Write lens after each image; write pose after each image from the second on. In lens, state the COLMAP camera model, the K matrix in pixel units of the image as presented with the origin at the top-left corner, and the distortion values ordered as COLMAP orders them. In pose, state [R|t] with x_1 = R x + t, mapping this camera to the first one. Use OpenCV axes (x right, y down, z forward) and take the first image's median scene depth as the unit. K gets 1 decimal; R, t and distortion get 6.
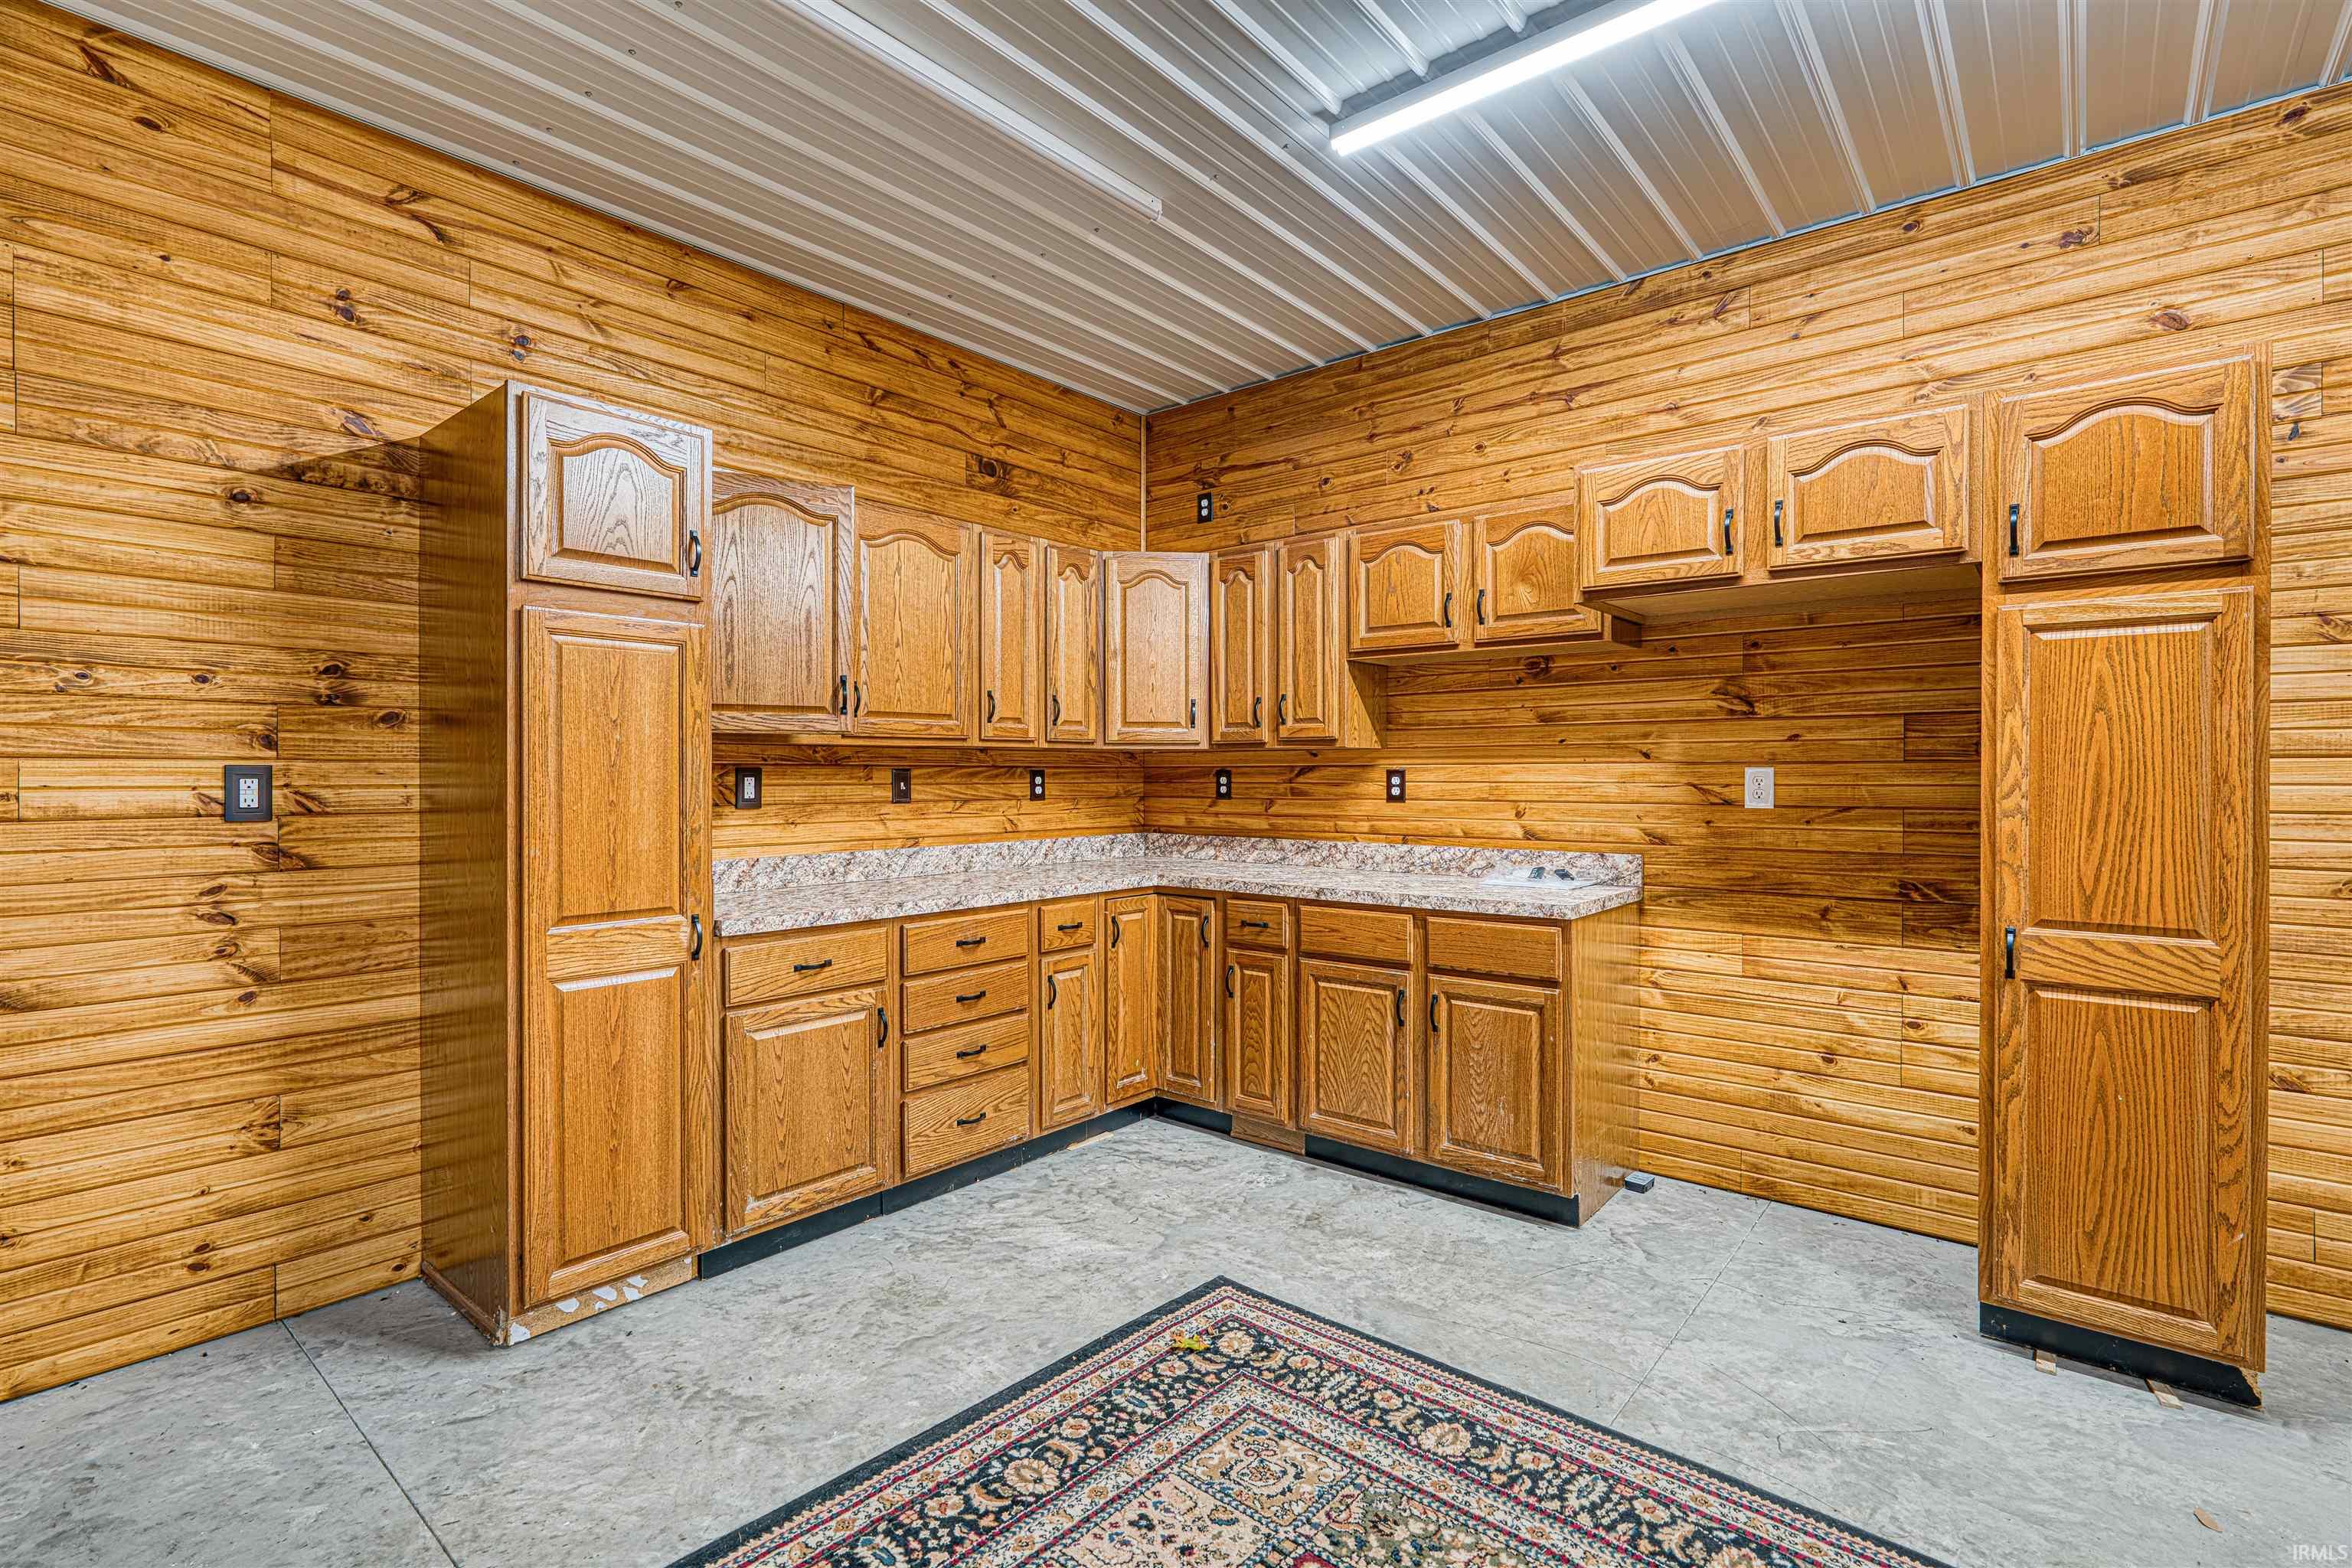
lens RADIAL K [[1083.8, 0, 1176.7], [0, 1083.8, 781.2], [0, 0, 1]] dist [-0.004856, -0.000349]
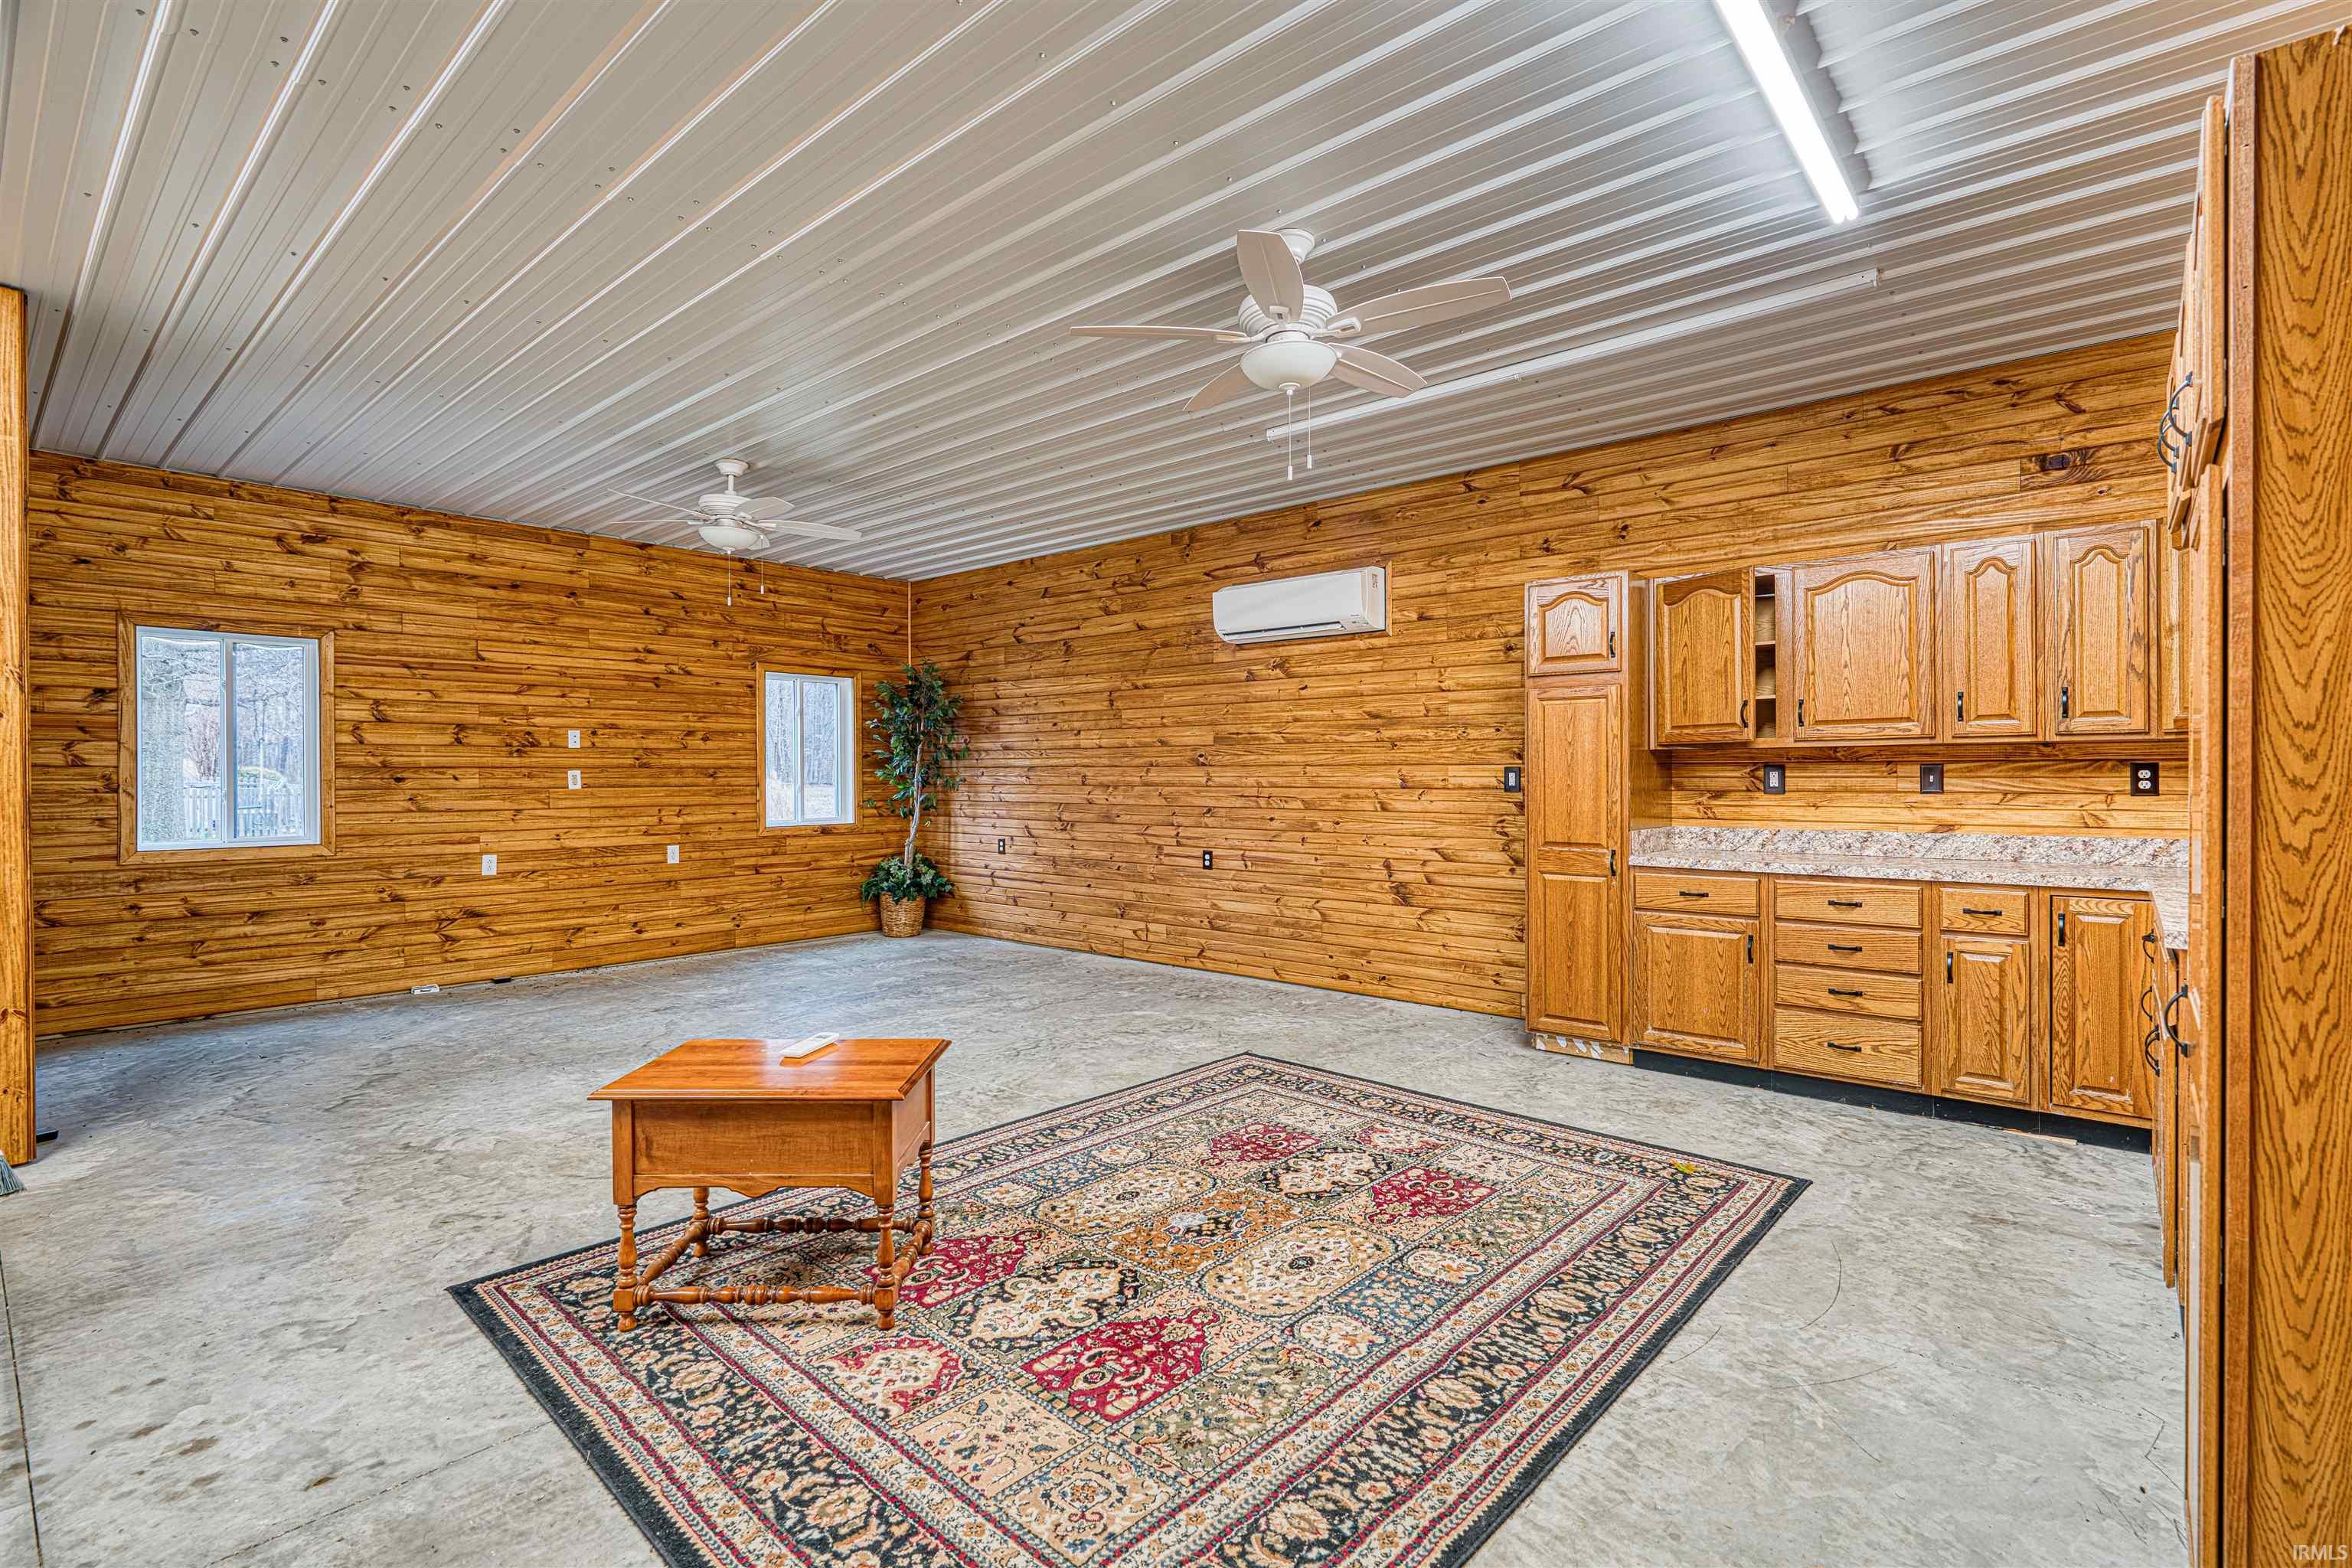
lens RADIAL K [[1083.8, 0, 1176.4], [0, 1083.8, 778.1], [0, 0, 1]] dist [-0.004856, -0.000349]
pose [[-0.019688, 0.004787, -0.999795, 1.337901], [-0.001348, 0.999988, 0.004814, -0.001034], [0.999805, 0.001443, -0.019681, 0.326462]]
